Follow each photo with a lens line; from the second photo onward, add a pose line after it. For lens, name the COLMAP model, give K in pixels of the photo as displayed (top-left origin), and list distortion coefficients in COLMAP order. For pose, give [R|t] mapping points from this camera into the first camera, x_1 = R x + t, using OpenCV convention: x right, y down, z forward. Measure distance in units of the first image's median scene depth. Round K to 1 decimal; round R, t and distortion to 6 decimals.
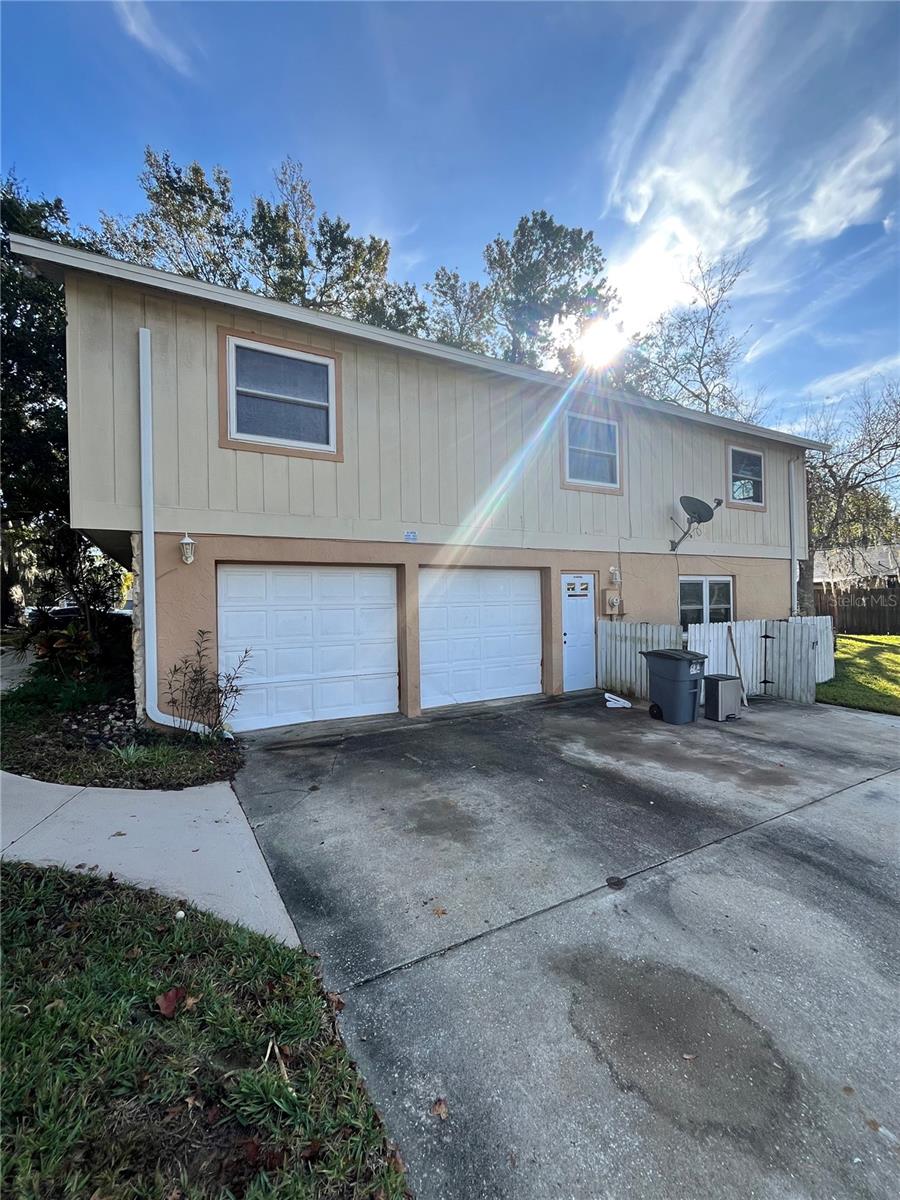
lens RADIAL K [[493.1, 0, 445.5], [0, 493.1, 600.2], [0, 0, 1]] dist [-0.004708, 0.000206]
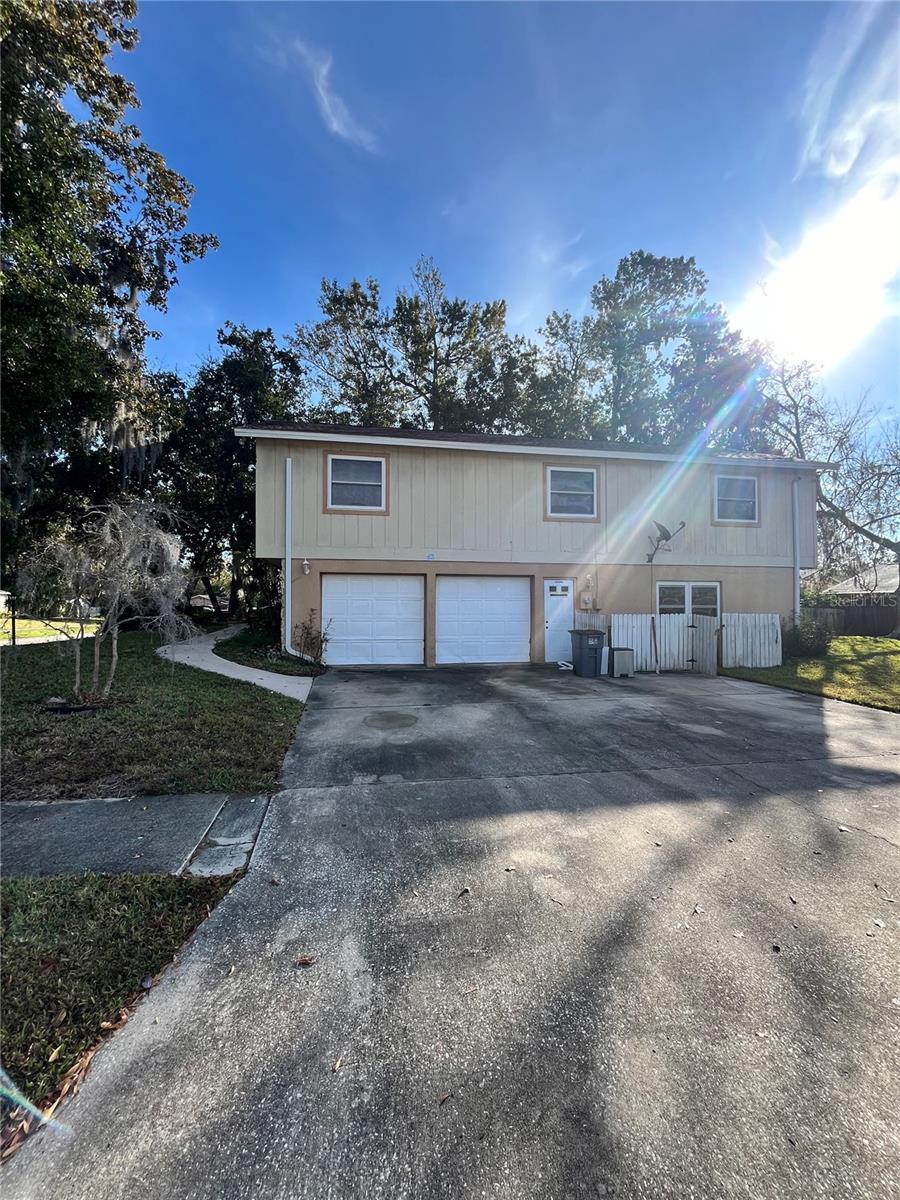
lens RADIAL K [[493.1, 0, 445.5], [0, 493.1, 600.2], [0, 0, 1]] dist [-0.004708, 0.000206]
pose [[0.946196, 0.011487, -0.323390, 0.186307], [-0.017731, 0.999709, -0.016367, 0.015199], [0.323108, 0.021220, 0.946124, -0.197040]]
